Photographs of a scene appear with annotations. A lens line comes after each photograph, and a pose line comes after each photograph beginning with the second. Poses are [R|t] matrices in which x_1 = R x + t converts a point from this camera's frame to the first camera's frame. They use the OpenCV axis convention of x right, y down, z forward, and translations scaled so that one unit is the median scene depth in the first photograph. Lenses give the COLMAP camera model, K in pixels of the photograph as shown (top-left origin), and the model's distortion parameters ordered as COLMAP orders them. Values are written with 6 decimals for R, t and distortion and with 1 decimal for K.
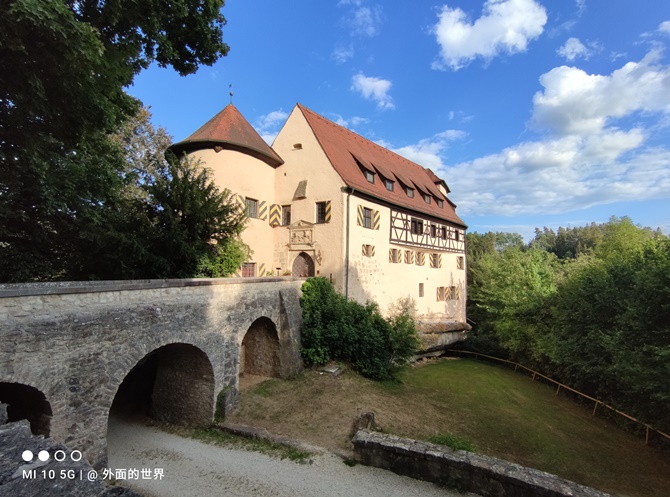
lens RADIAL K [[303.6, 0, 332.1], [0, 303.6, 249.9], [0, 0, 1]] dist [-0.015838, -0.001596]
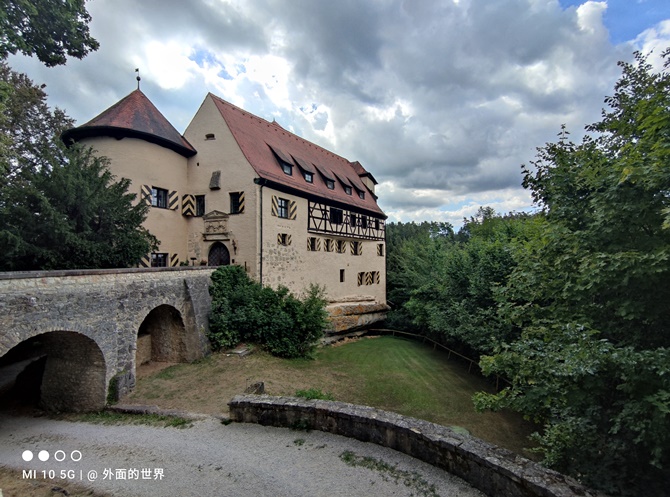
lens RADIAL K [[303.6, 0, 333.7], [0, 303.6, 250.7], [0, 0, 1]] dist [-0.015838, -0.001596]
pose [[0.983620, -0.023404, 0.178728, 0.107410], [0.017348, 0.999224, 0.035372, 0.007702], [-0.179418, -0.031692, 0.983262, -0.072462]]
